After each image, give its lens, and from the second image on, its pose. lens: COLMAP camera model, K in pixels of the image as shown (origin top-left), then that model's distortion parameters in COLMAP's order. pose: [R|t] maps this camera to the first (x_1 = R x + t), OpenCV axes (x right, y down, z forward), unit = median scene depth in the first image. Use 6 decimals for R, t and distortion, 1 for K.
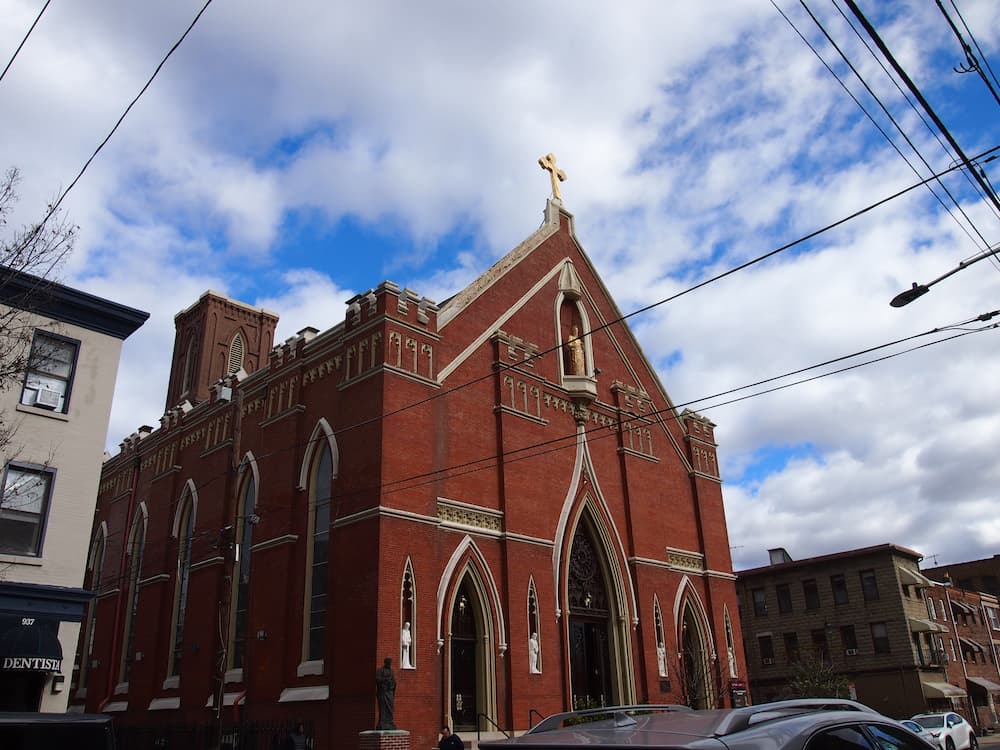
lens RADIAL K [[806.6, 0, 500.0], [0, 806.6, 375.0], [0, 0, 1]] dist [-0.048425, 0.003158]
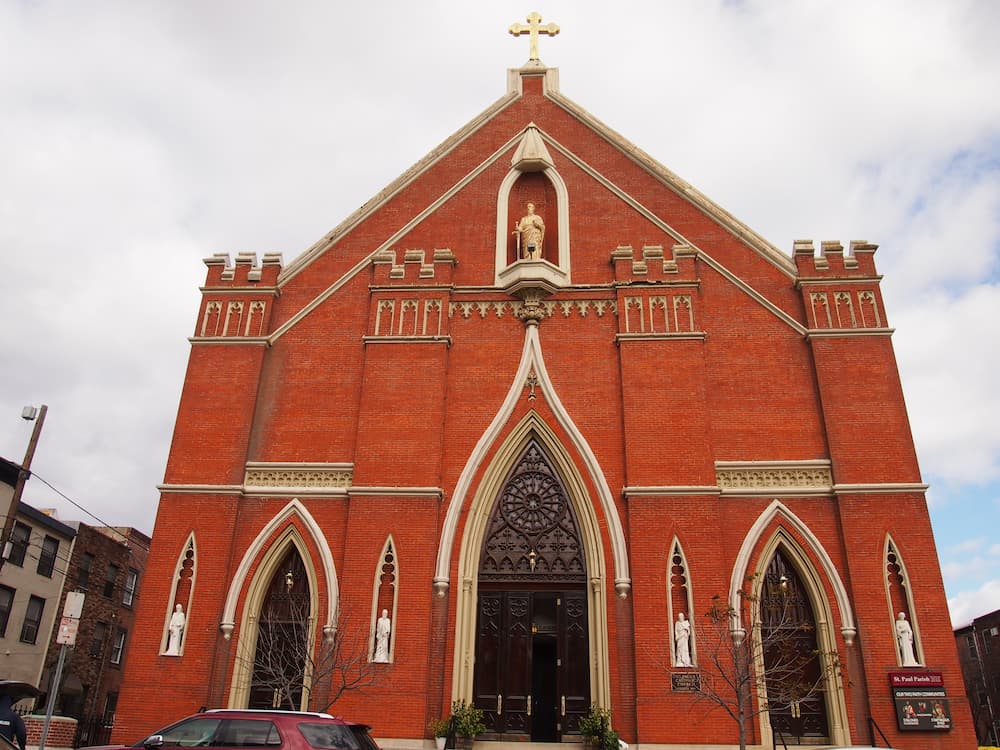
lens RADIAL K [[754.4, 0, 500.9], [0, 754.4, 398.5], [0, 0, 1]] dist [-0.054559, -0.002808]
pose [[0.656897, -0.271117, -0.703549, 0.538898], [0.265156, 0.956577, -0.121049, 0.199013], [0.705817, -0.107034, 0.700261, 0.489758]]
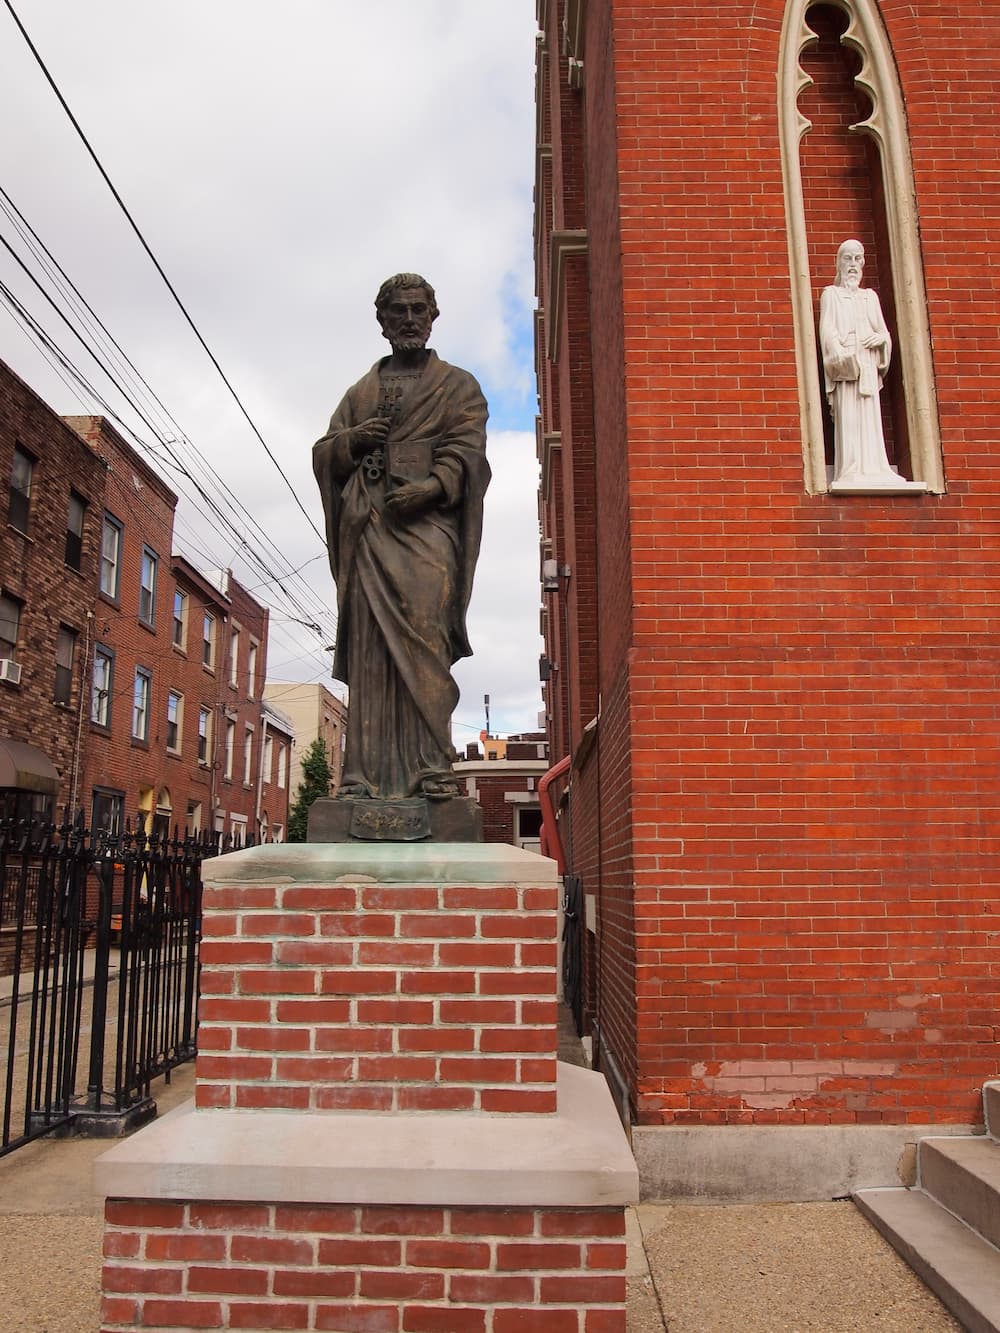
lens RADIAL K [[1005.7, 0, 500.0], [0, 1005.7, 666.5], [0, 0, 1]] dist [-0.054559, -0.002808]
pose [[0.680450, -0.104205, -0.725347, -0.018306], [0.279643, 0.951855, 0.125587, 0.242525], [0.677339, -0.288294, 0.676830, 0.553522]]
